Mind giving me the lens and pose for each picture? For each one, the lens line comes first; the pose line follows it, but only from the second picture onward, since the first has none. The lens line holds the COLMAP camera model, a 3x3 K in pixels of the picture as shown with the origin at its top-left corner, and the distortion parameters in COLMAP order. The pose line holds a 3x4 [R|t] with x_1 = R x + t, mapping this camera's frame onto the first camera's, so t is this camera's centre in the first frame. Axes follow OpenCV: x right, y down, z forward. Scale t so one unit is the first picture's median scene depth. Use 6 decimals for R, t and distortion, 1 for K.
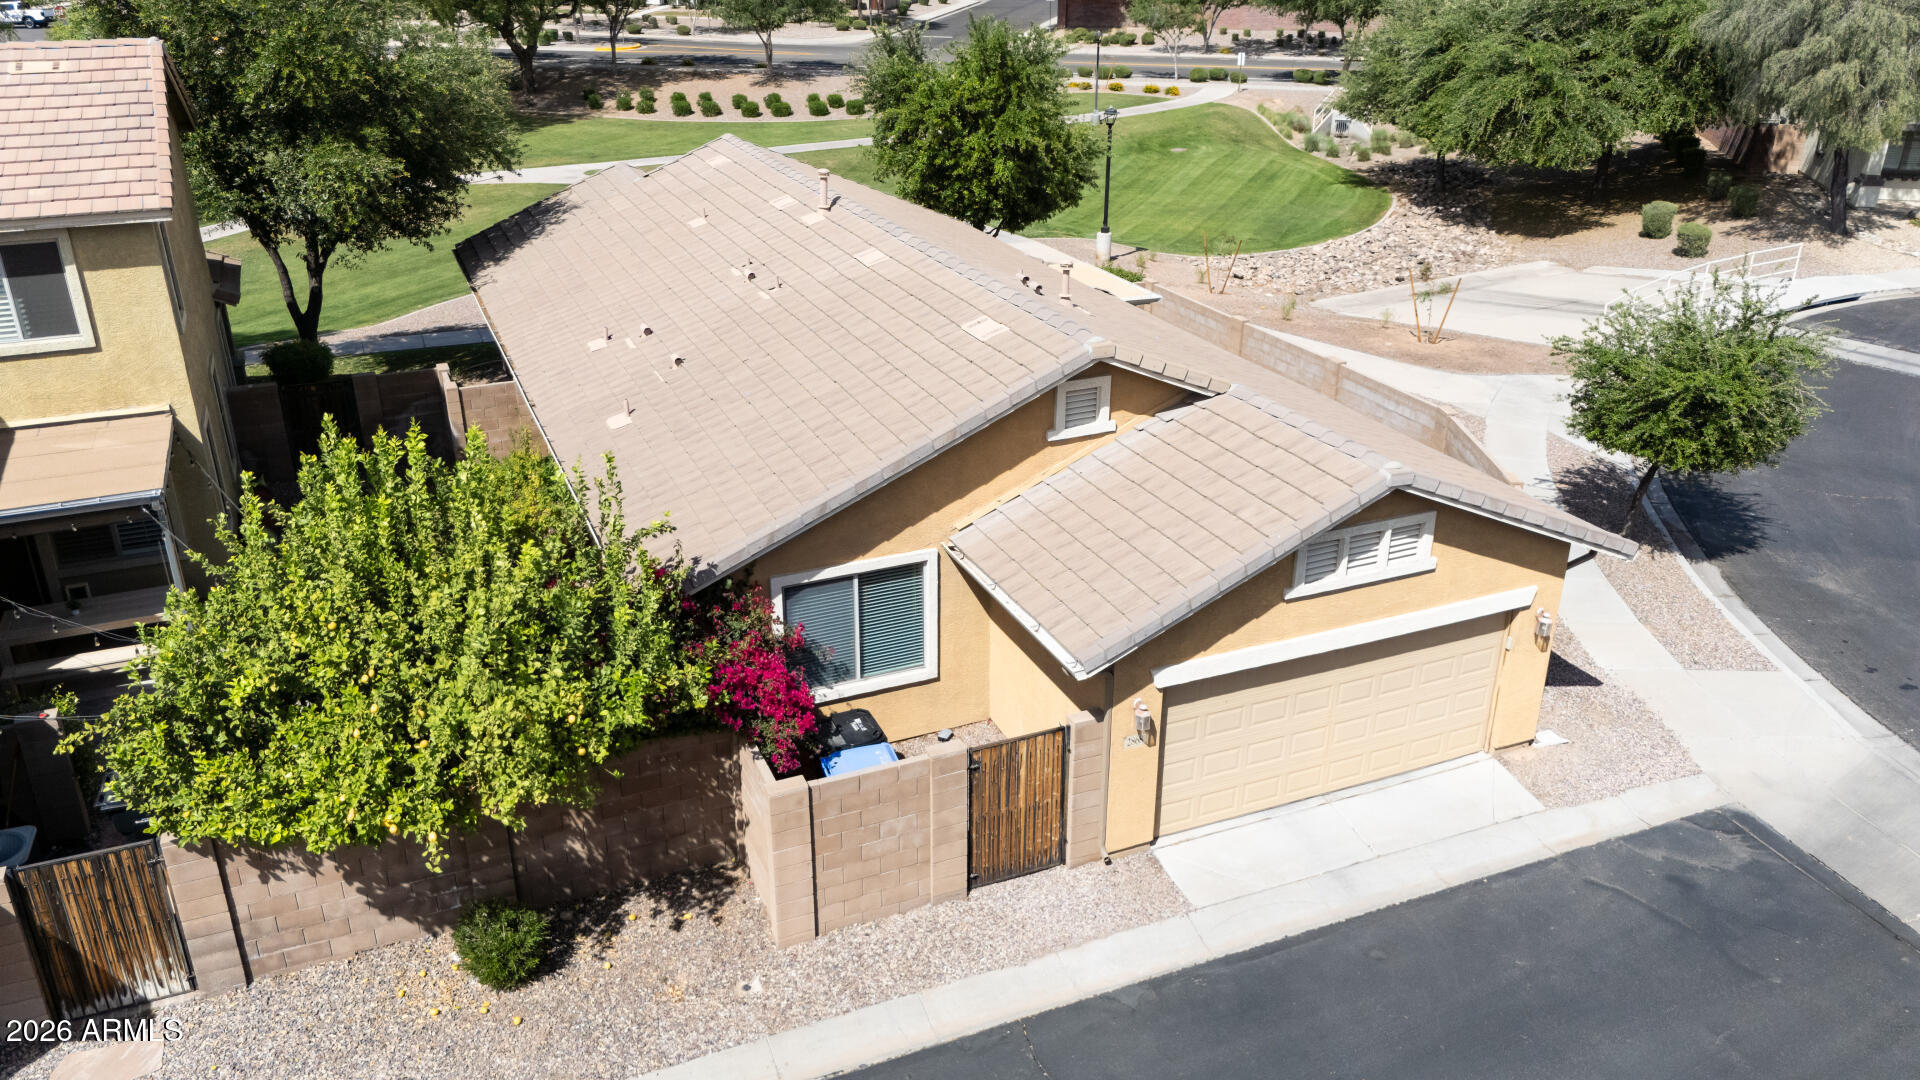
lens RADIAL K [[1422.5, 0, 960.0], [0, 1422.5, 540.0], [0, 0, 1]] dist [0.053003, -0.045709]
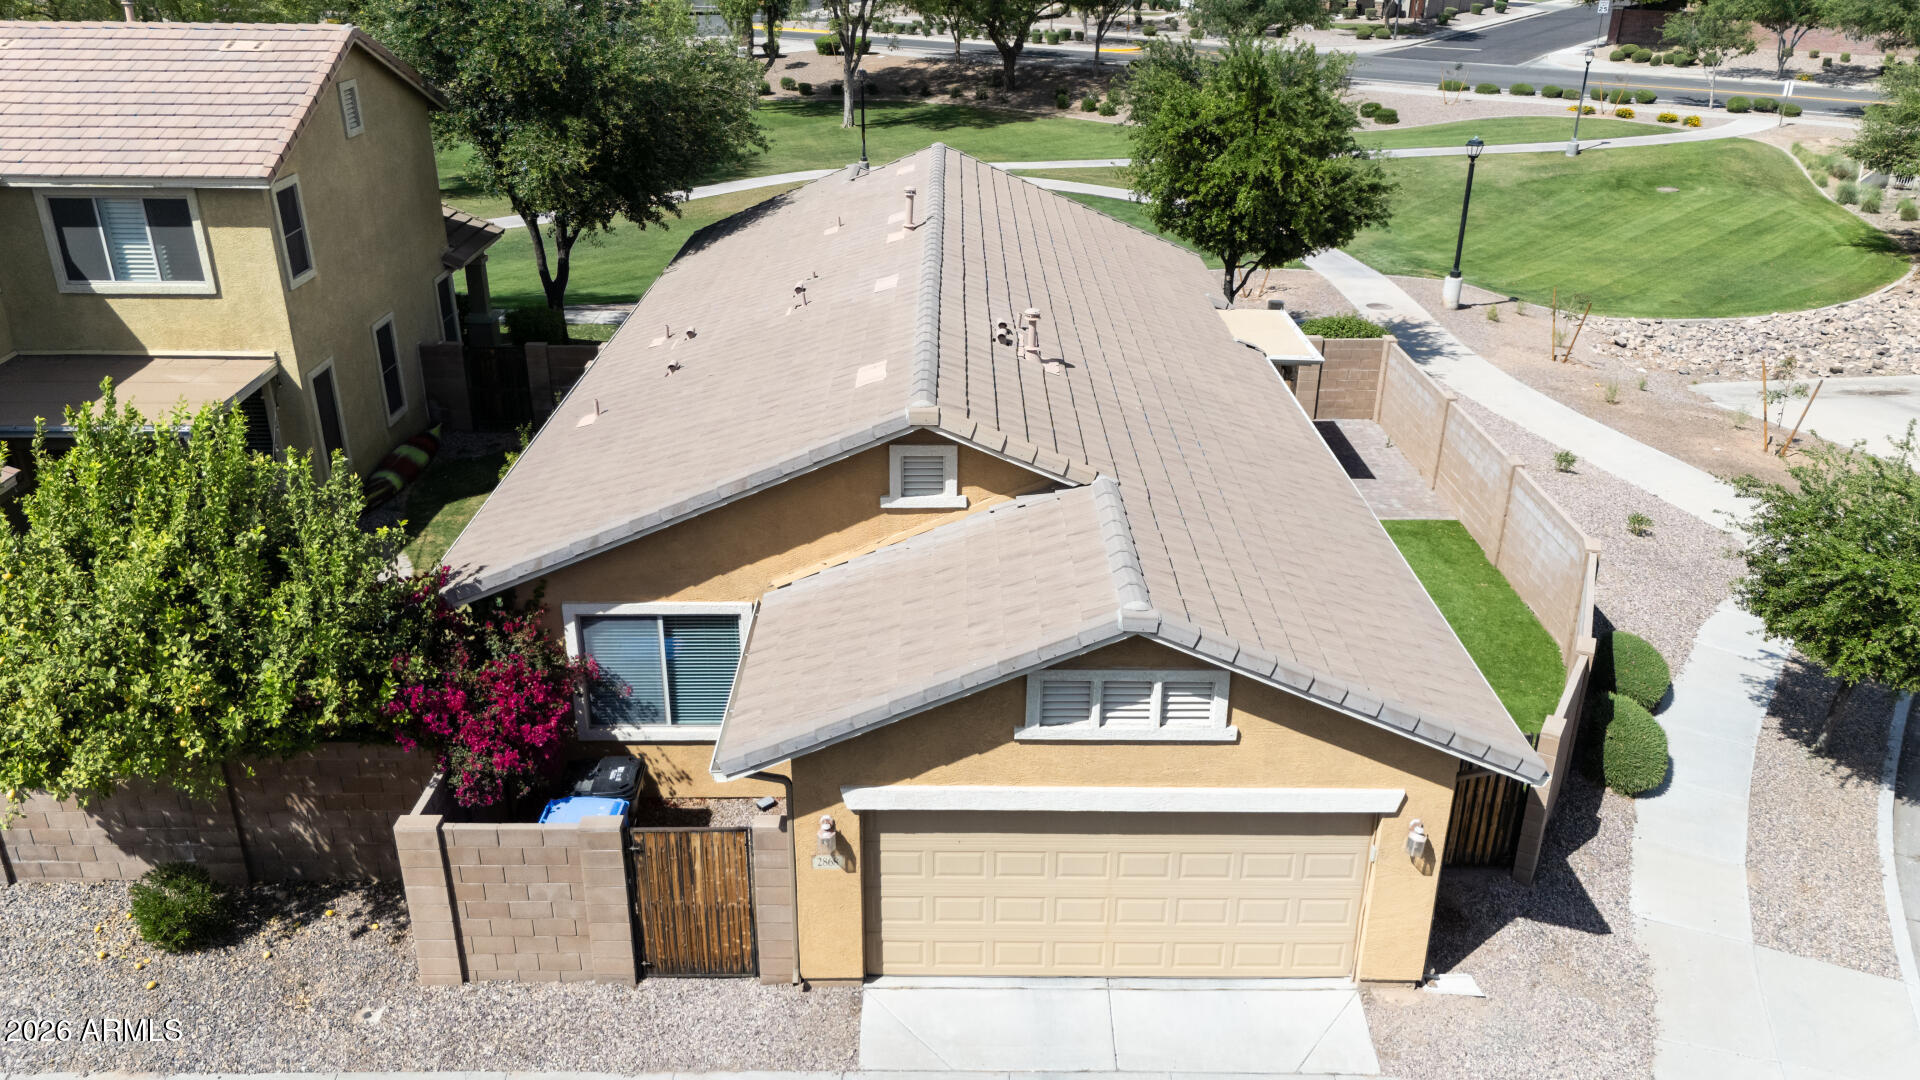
lens RADIAL K [[1422.5, 0, 960.0], [0, 1422.5, 540.0], [0, 0, 1]] dist [0.053003, -0.045709]
pose [[0.919225, 0.164081, -0.357915, 0.388026], [-0.164381, 0.985946, 0.029816, -0.075768], [0.357778, 0.031427, 0.933278, 0.165362]]
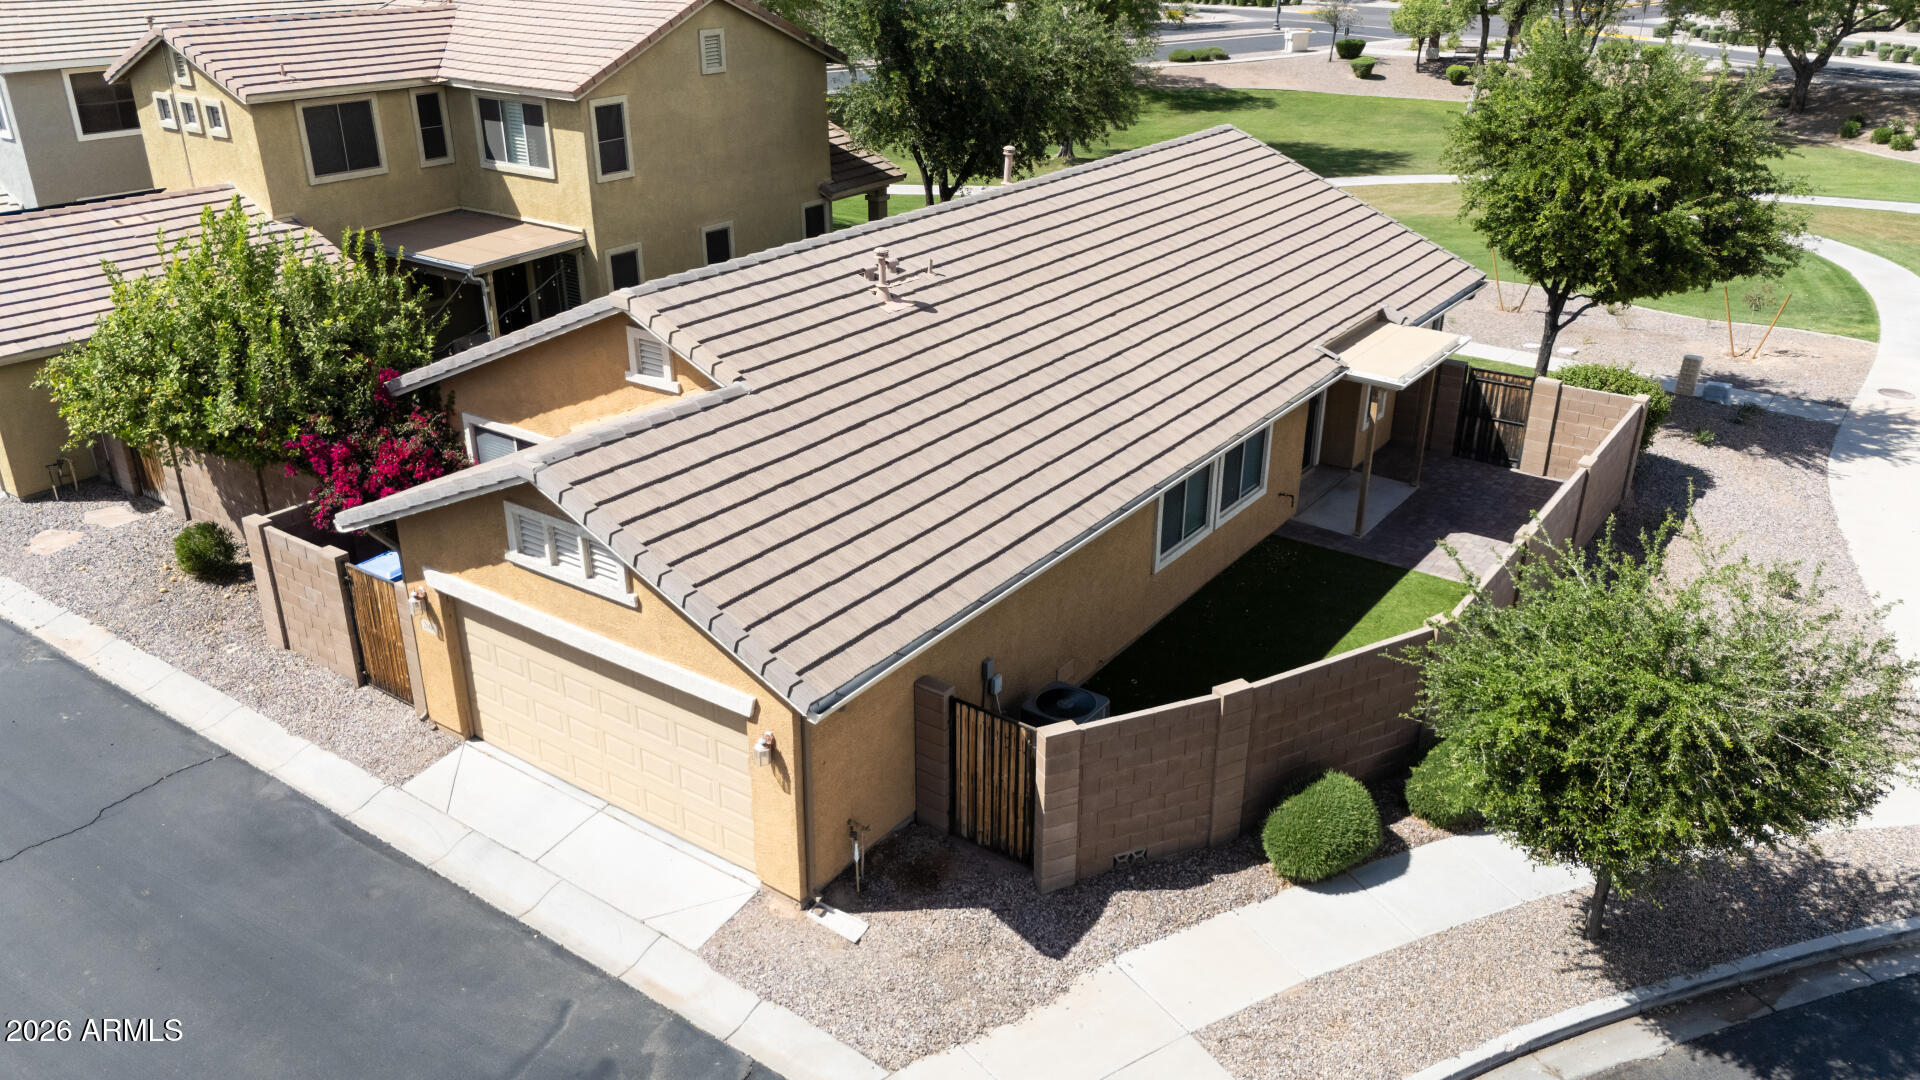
lens RADIAL K [[1422.5, 0, 960.0], [0, 1422.5, 540.0], [0, 0, 1]] dist [0.053003, -0.045709]
pose [[0.517064, 0.351950, -0.780241, 0.954146], [-0.353316, 0.918031, 0.179962, -0.214845], [0.779624, 0.182619, 0.599030, 0.520817]]
